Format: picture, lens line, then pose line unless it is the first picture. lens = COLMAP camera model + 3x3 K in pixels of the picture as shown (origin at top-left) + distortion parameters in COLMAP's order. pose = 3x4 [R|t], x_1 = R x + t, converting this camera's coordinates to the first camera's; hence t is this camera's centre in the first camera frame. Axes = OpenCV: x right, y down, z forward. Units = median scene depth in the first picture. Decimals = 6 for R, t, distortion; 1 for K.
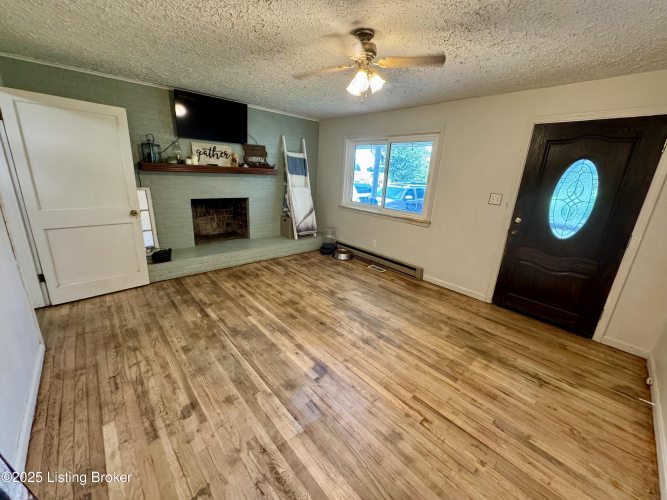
lens RADIAL K [[265.3, 0, 331.9], [0, 265.3, 248.6], [0, 0, 1]] dist [-0.001488, 0.000227]
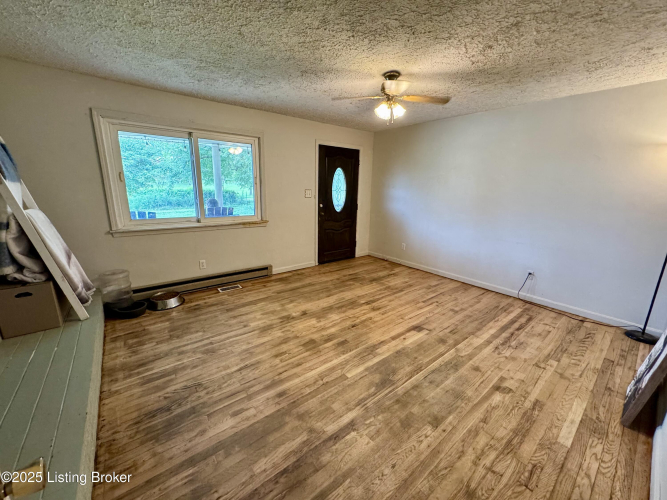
lens RADIAL K [[265.3, 0, 331.9], [0, 265.3, 248.6], [0, 0, 1]] dist [-0.001488, 0.000227]
pose [[0.065621, -0.279938, 0.957773, -0.715147], [0.261705, 0.931070, 0.254202, -0.211646], [-0.962914, 0.233973, 0.134358, 0.666426]]
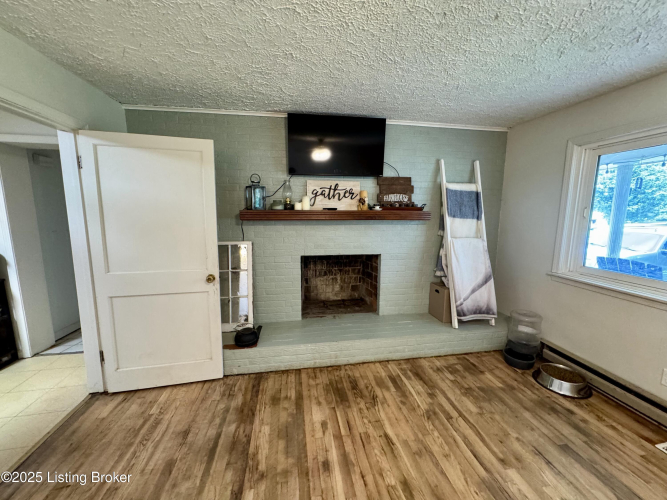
lens RADIAL K [[265.3, 0, 331.9], [0, 265.3, 248.6], [0, 0, 1]] dist [-0.001488, 0.000227]
pose [[0.840302, 0.025439, -0.541522, -0.072082], [-0.112567, 0.985315, -0.128389, -0.135784], [0.530304, 0.168843, 0.830825, 0.482801]]
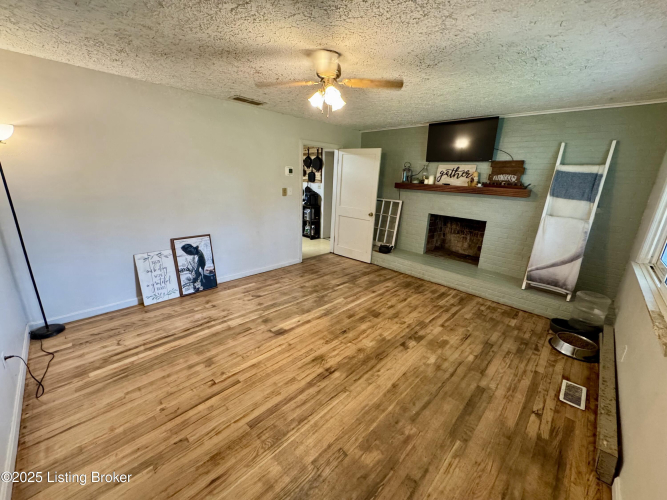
lens RADIAL K [[265.3, 0, 331.9], [0, 265.3, 248.6], [0, 0, 1]] dist [-0.001488, 0.000227]
pose [[0.055604, 0.218992, -0.974141, 0.672393], [-0.312737, 0.930376, 0.191302, -0.148861], [0.948211, 0.294012, 0.120219, 0.562998]]
